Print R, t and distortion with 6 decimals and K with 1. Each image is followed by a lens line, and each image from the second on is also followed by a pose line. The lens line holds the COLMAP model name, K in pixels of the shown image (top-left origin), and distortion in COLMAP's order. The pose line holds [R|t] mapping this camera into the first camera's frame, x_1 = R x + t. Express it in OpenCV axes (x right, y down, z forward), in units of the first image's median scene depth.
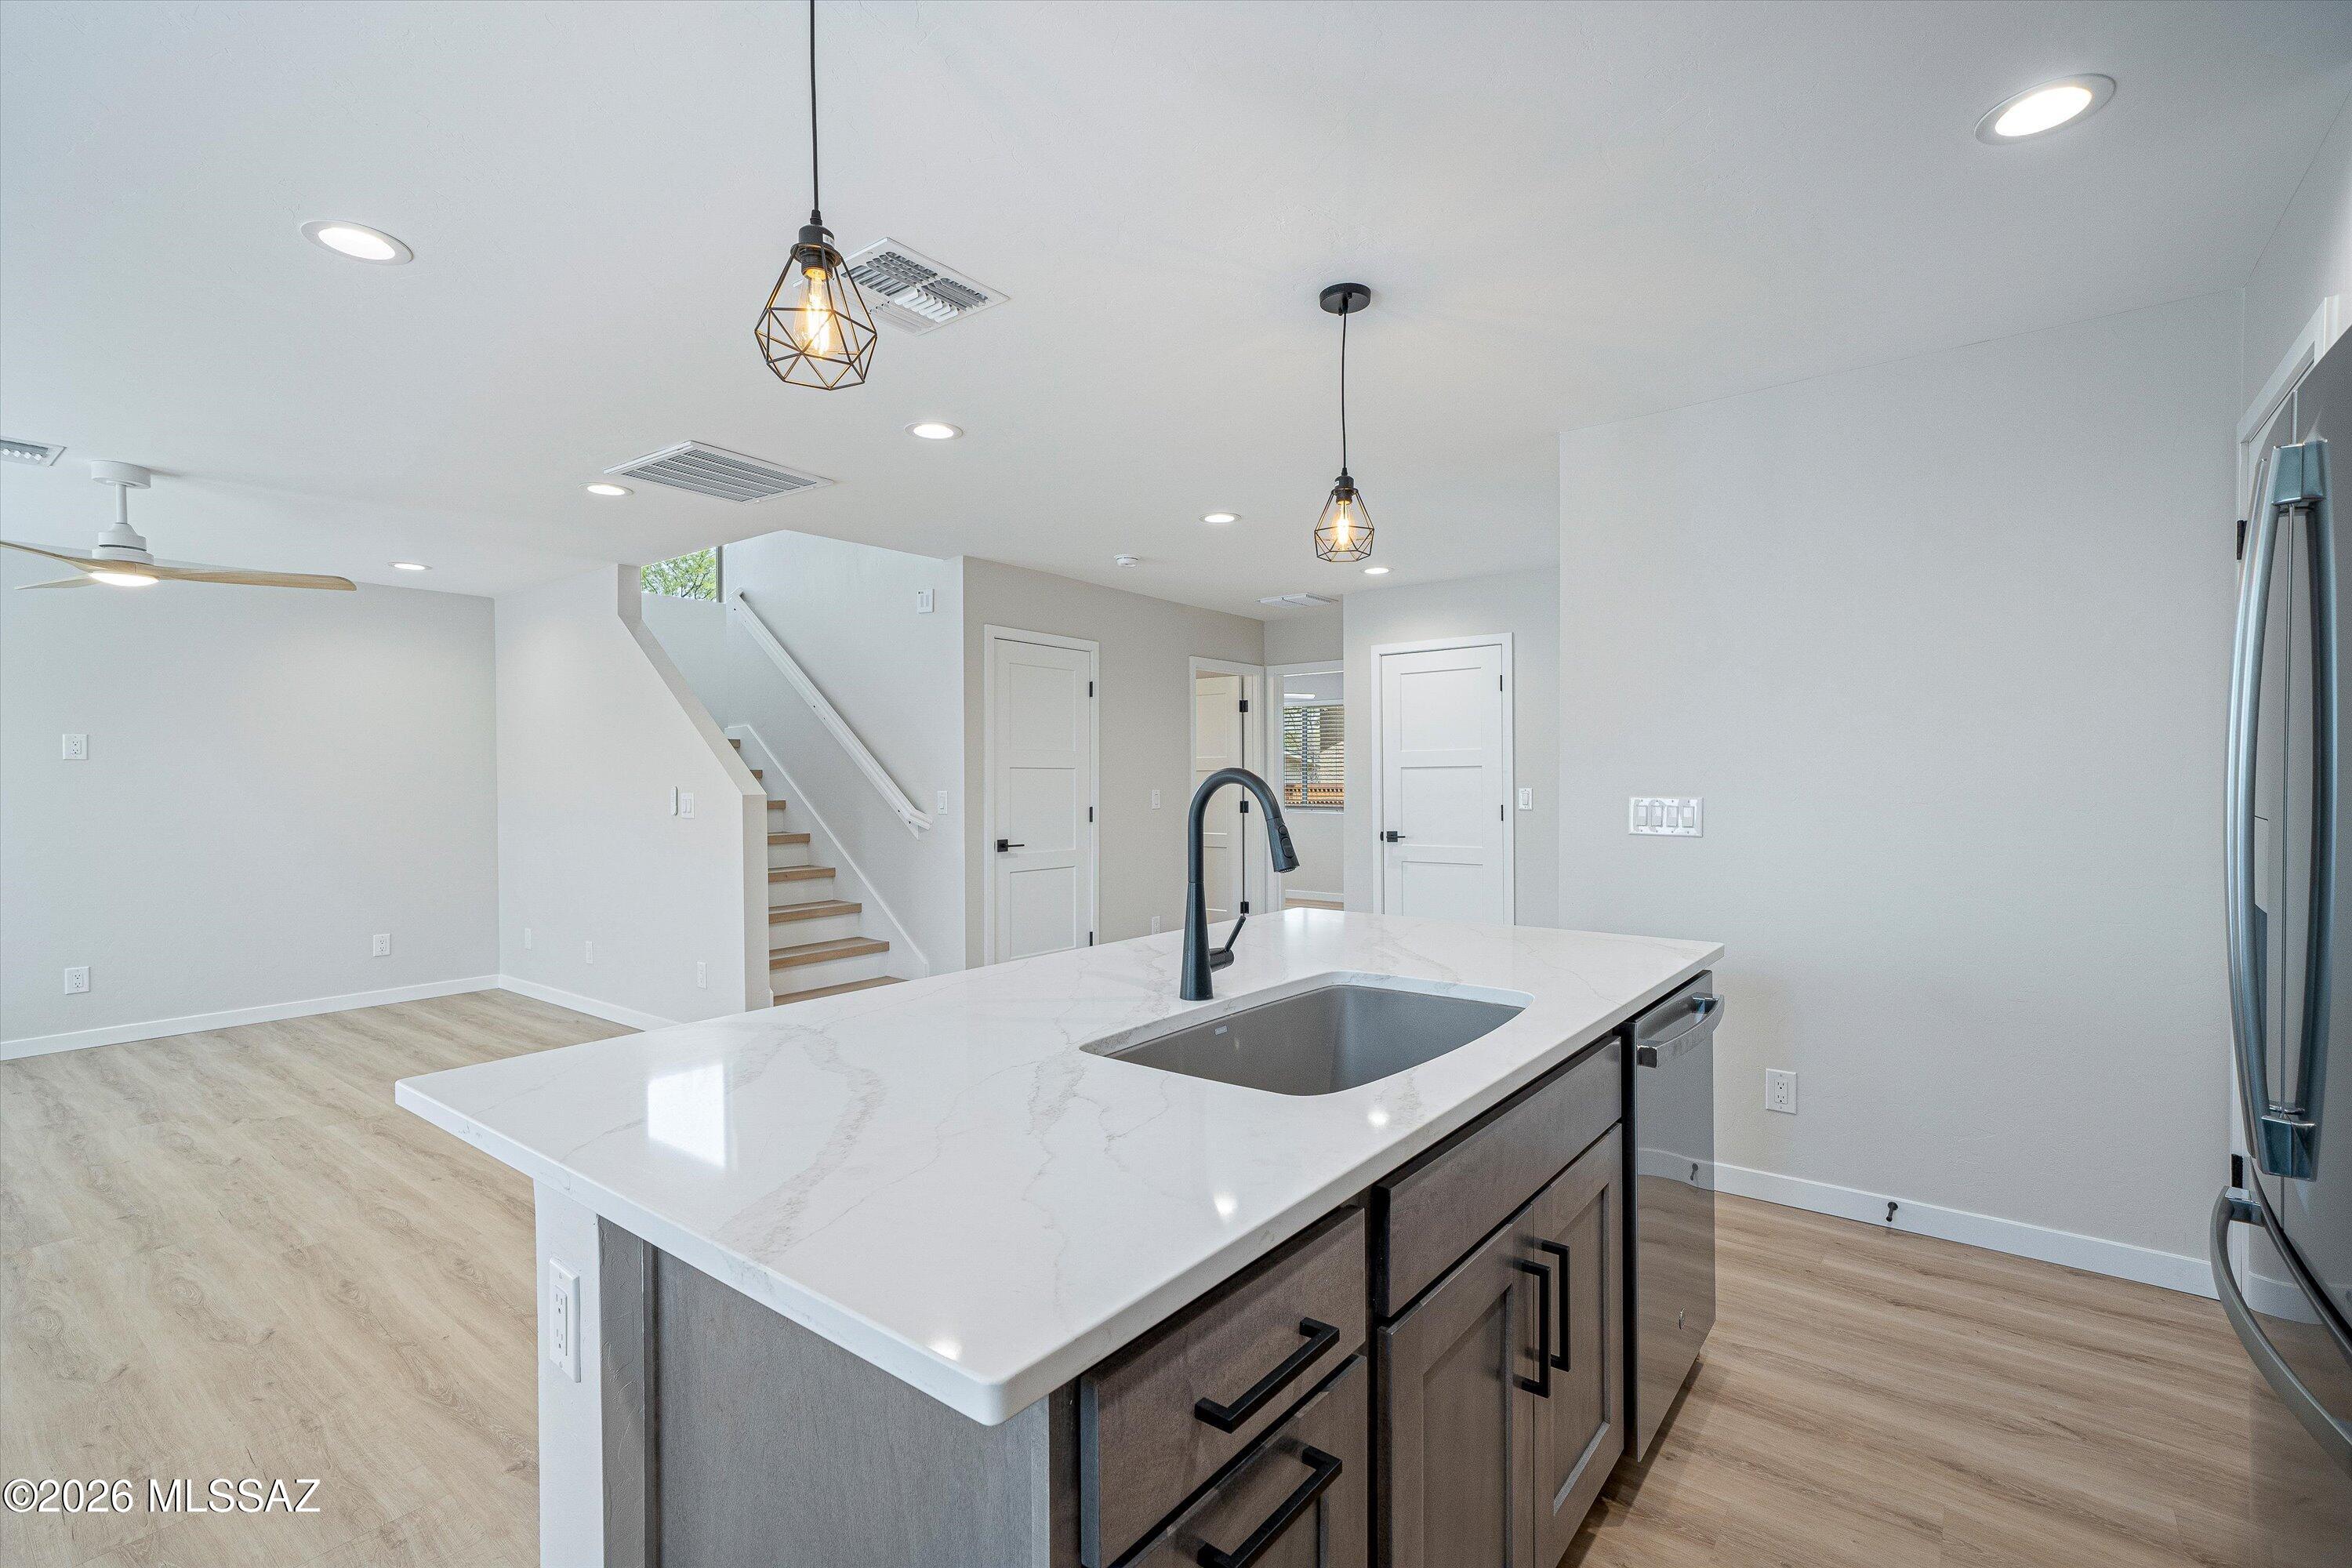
lens RADIAL K [[1051.9, 0, 1181.8], [0, 1051.9, 787.2], [0, 0, 1]] dist [0.001704, 0.005302]
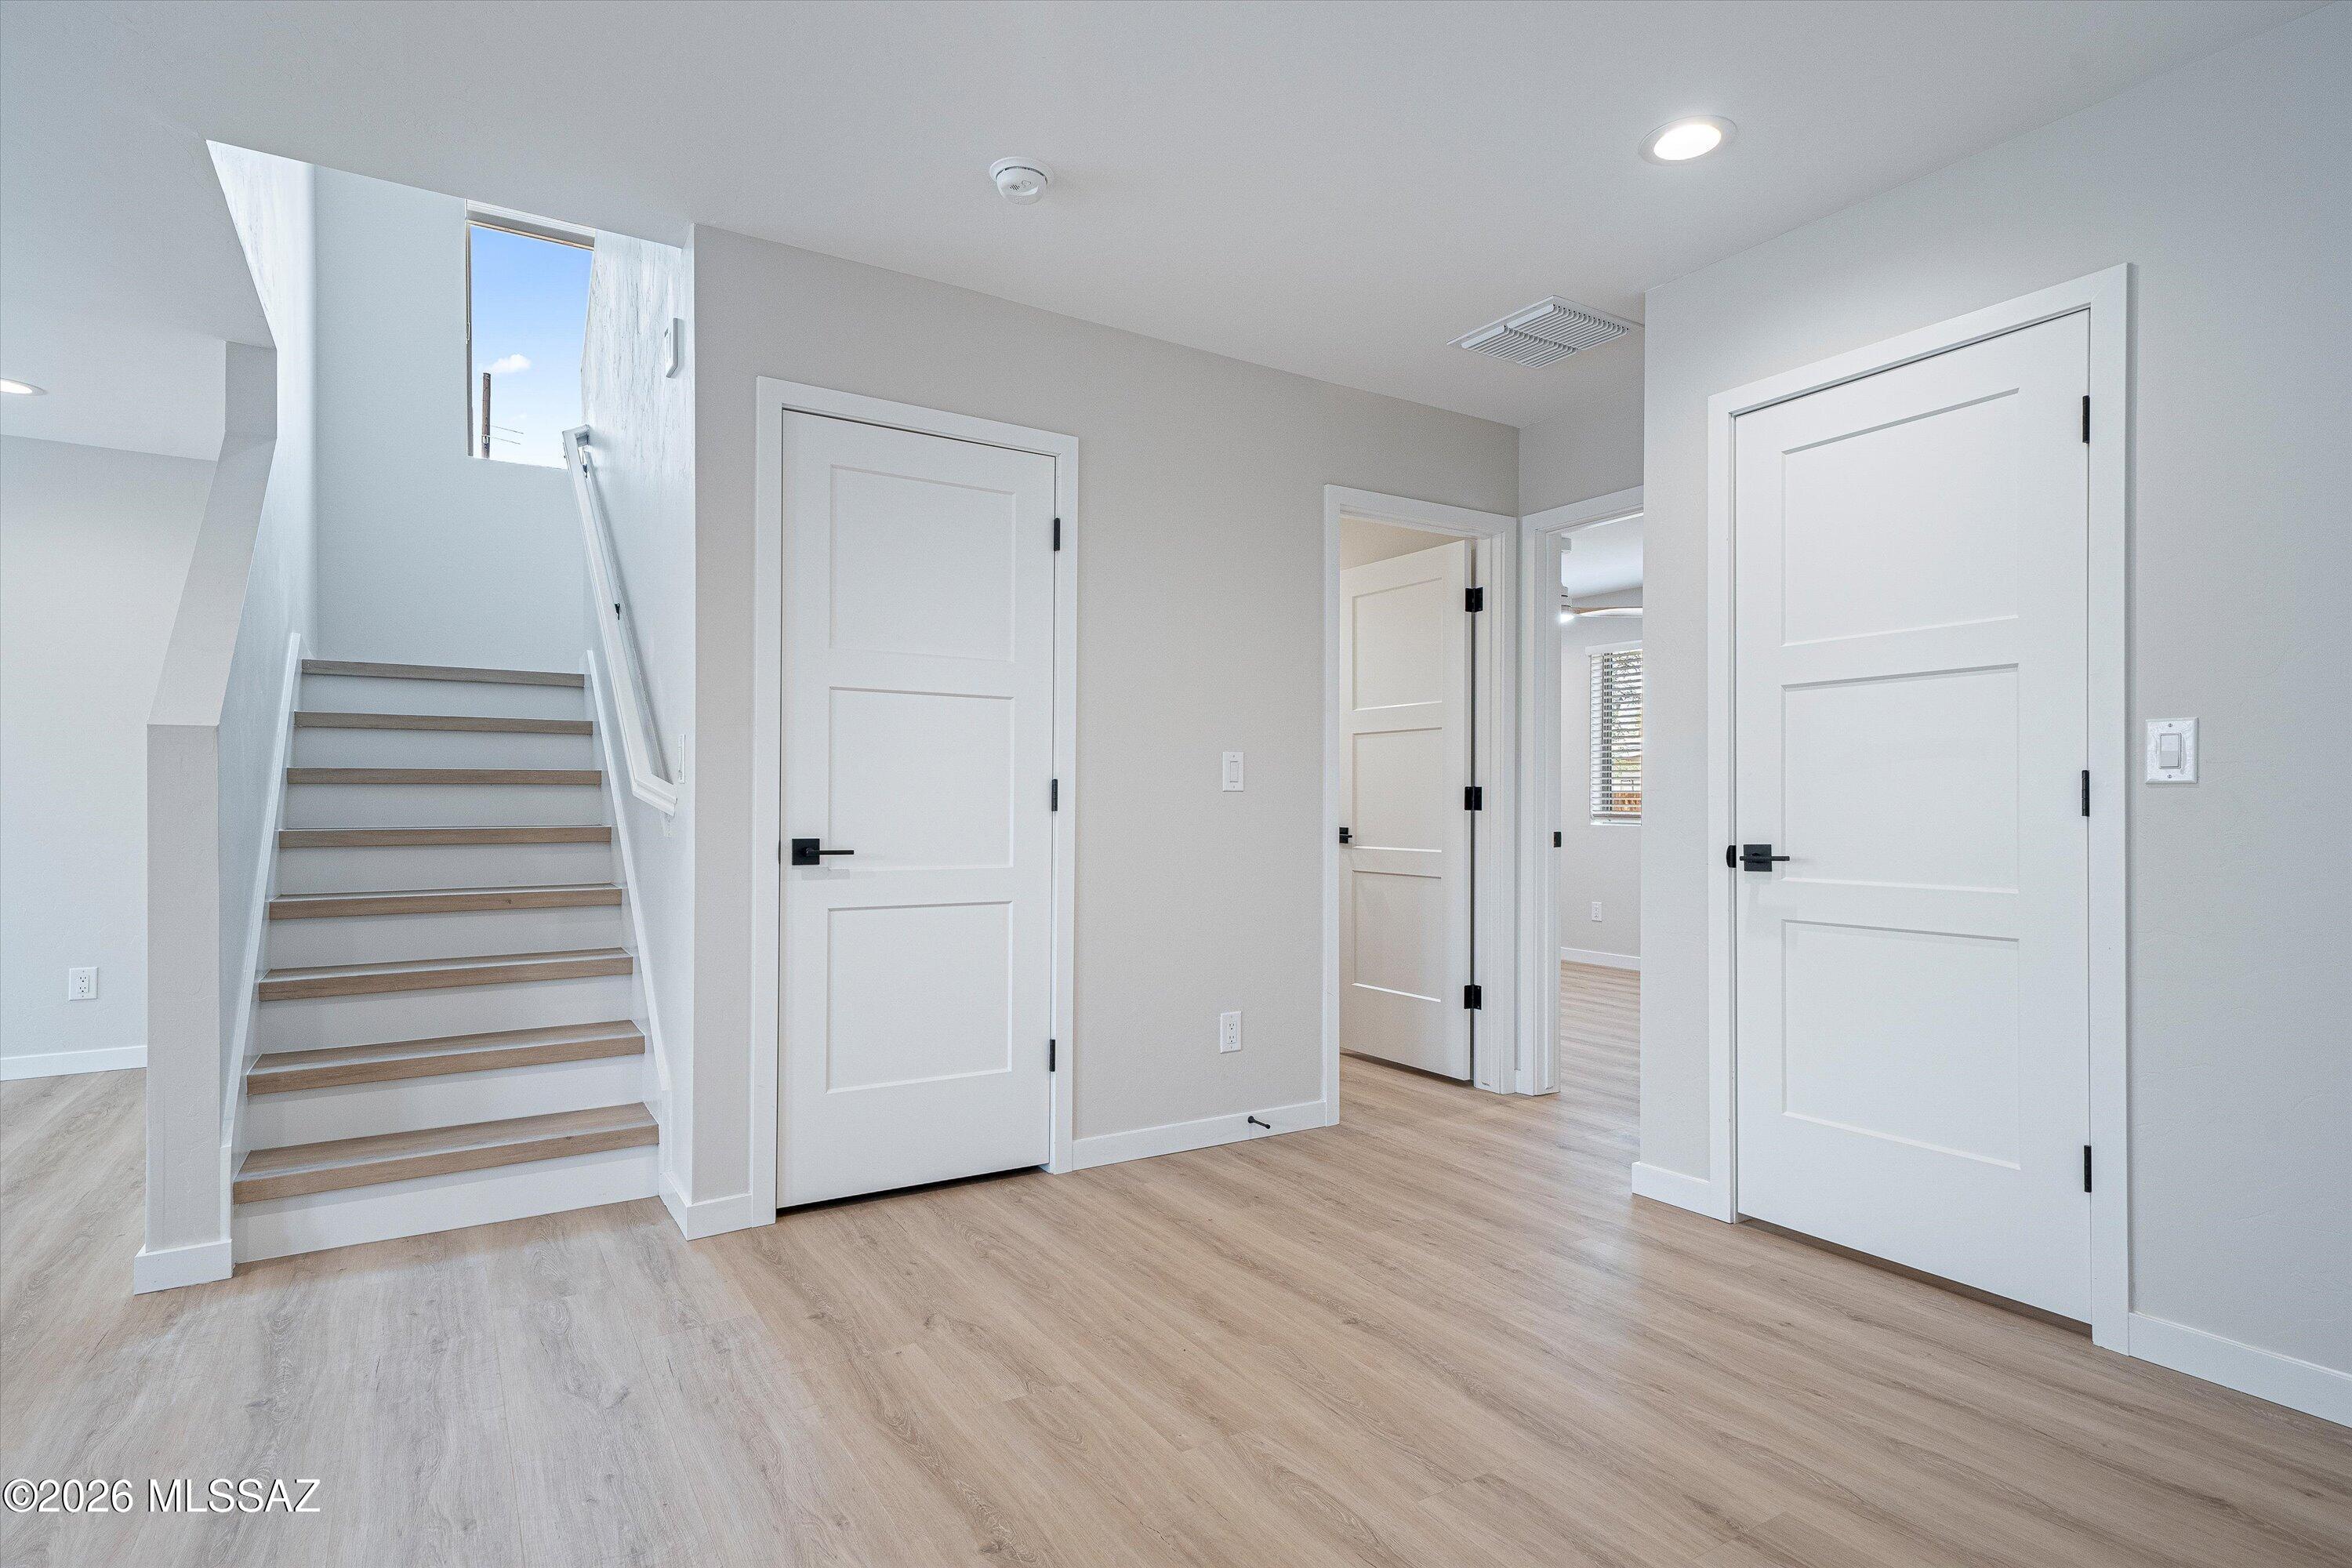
lens RADIAL K [[1202.8, 0, 1180.8], [0, 1202.8, 794.8], [0, 0, 1]] dist [0.019525, 0.000762]
pose [[0.937798, 0.005922, -0.347131, 0.174546], [-0.010736, 0.999871, -0.011946, 0.035042], [0.347015, 0.014930, 0.937741, 0.554744]]
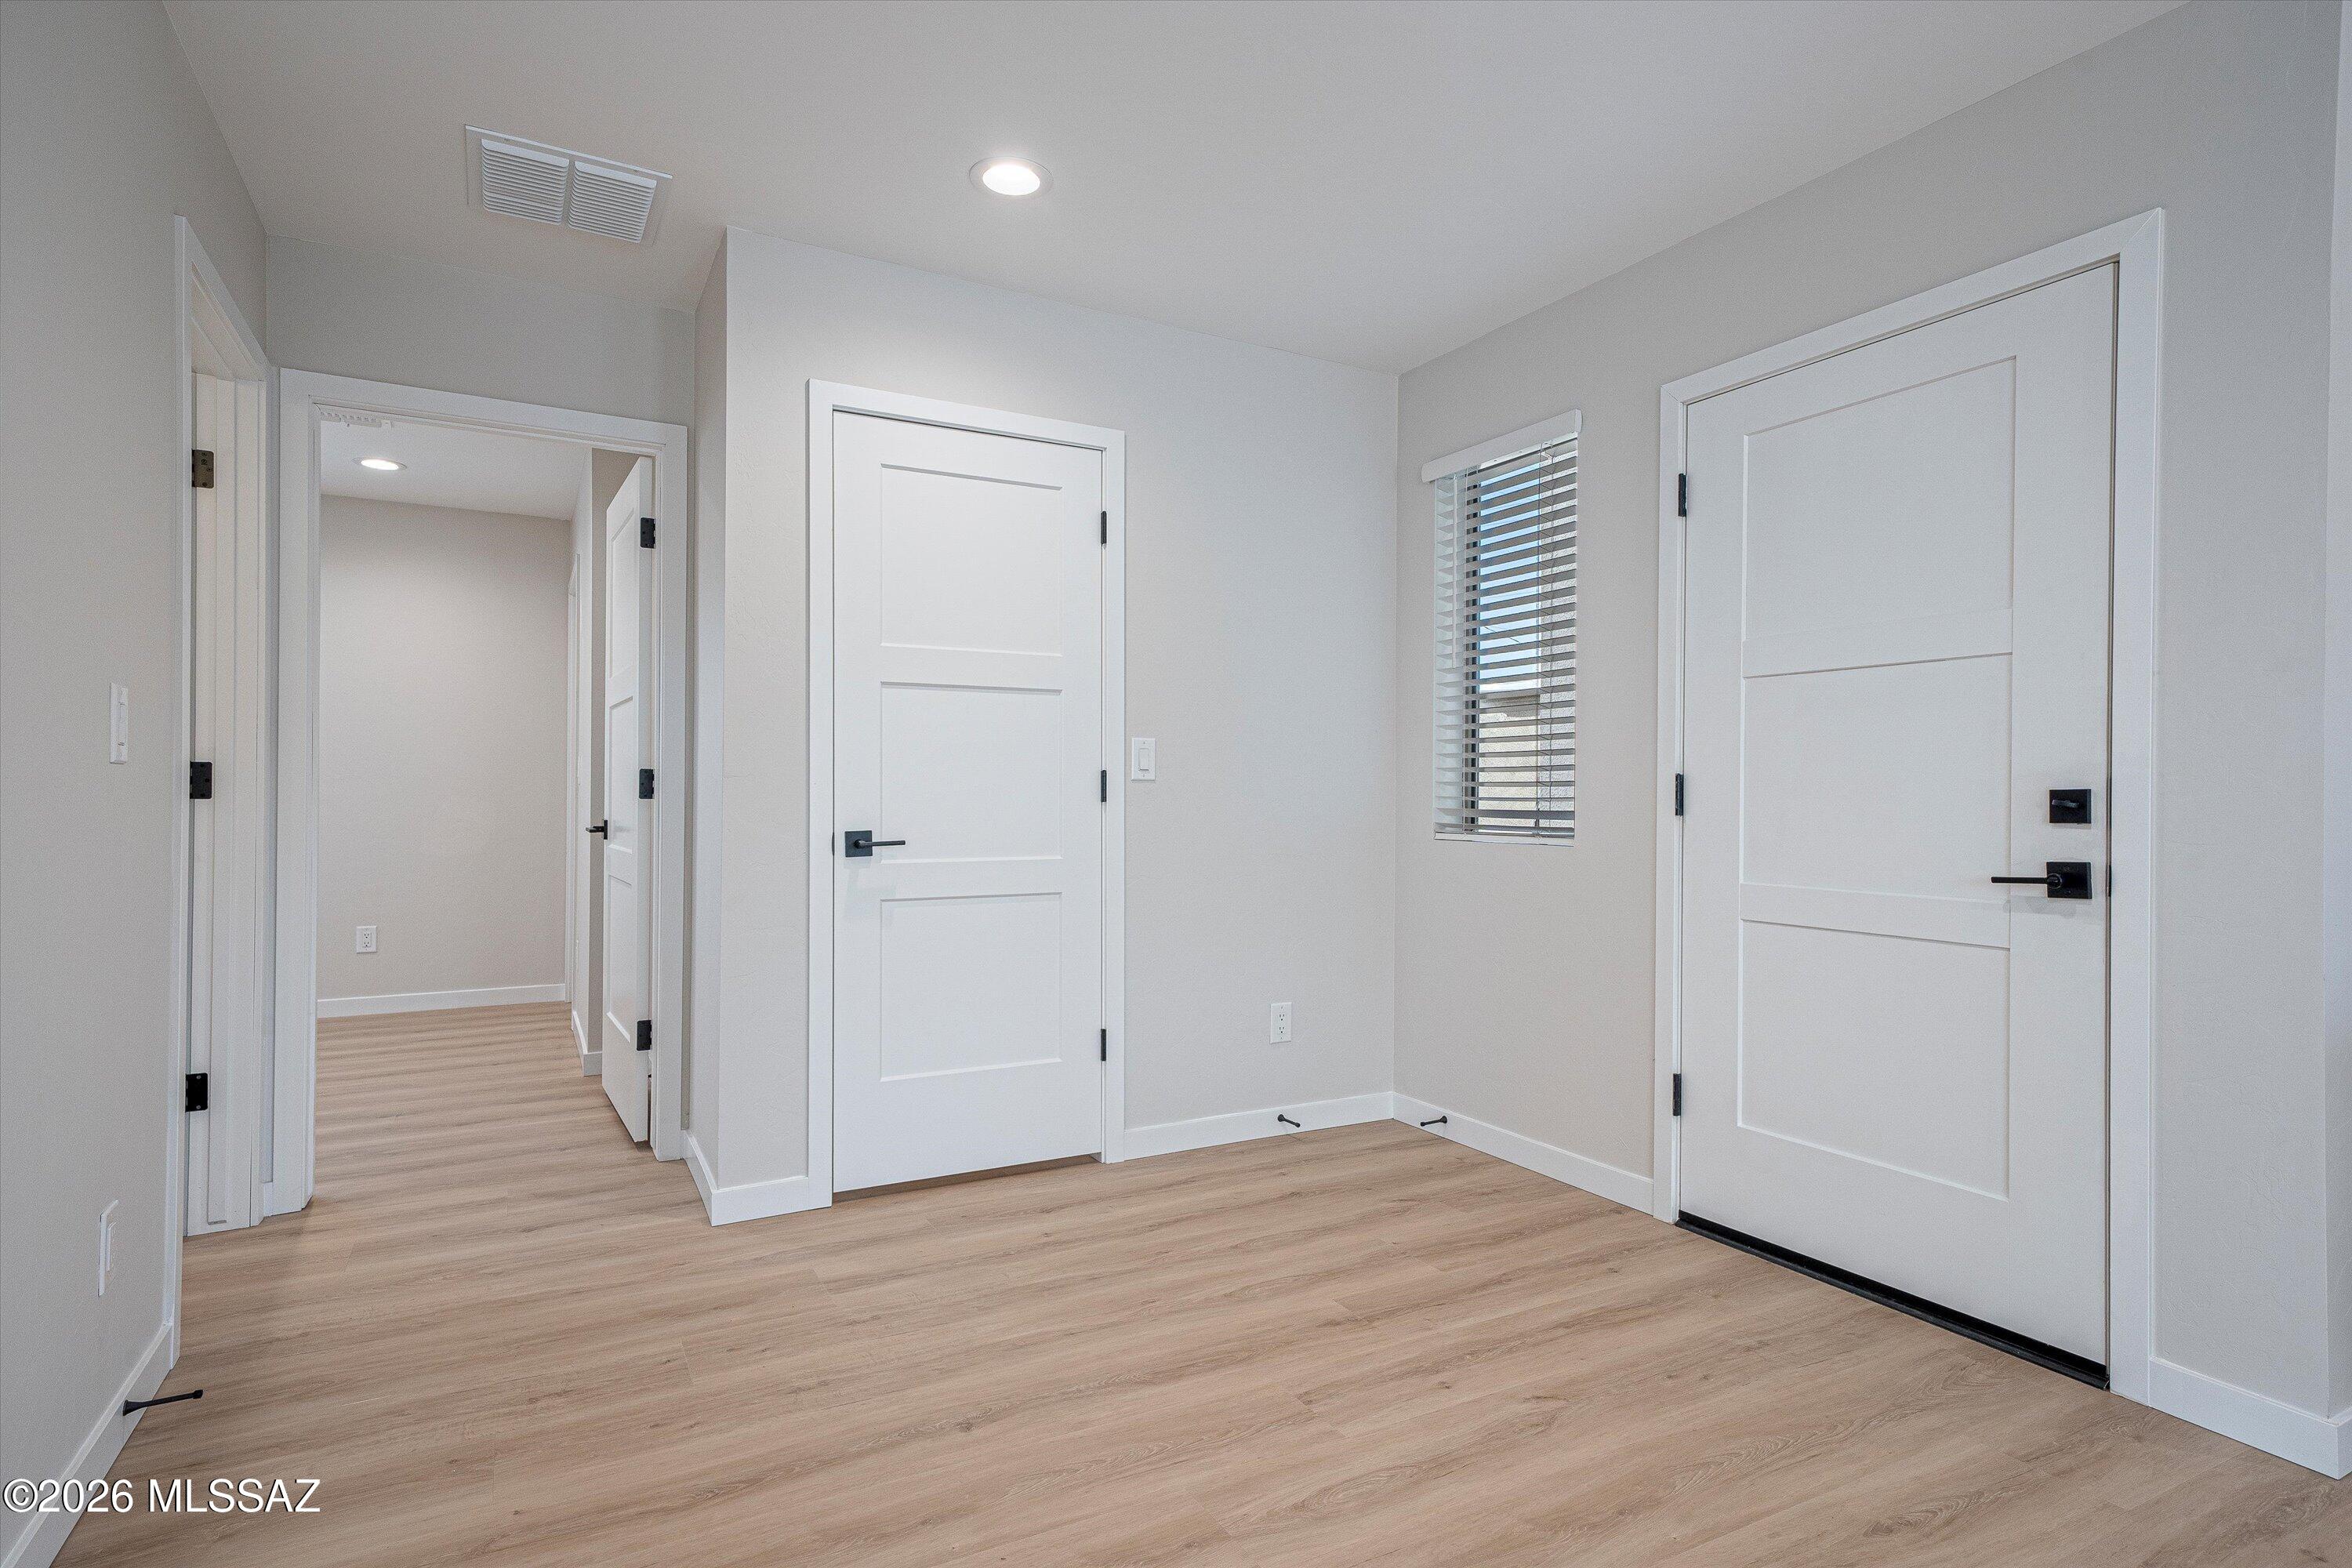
lens RADIAL K [[1202.8, 0, 1180.8], [0, 1202.8, 794.8], [0, 0, 1]] dist [0.019525, 0.000762]
pose [[0.409012, 0.006693, 0.912505, -0.215366], [-0.001073, 0.999976, -0.006854, 0.034531], [-0.912528, 0.001825, 0.409009, 0.779770]]
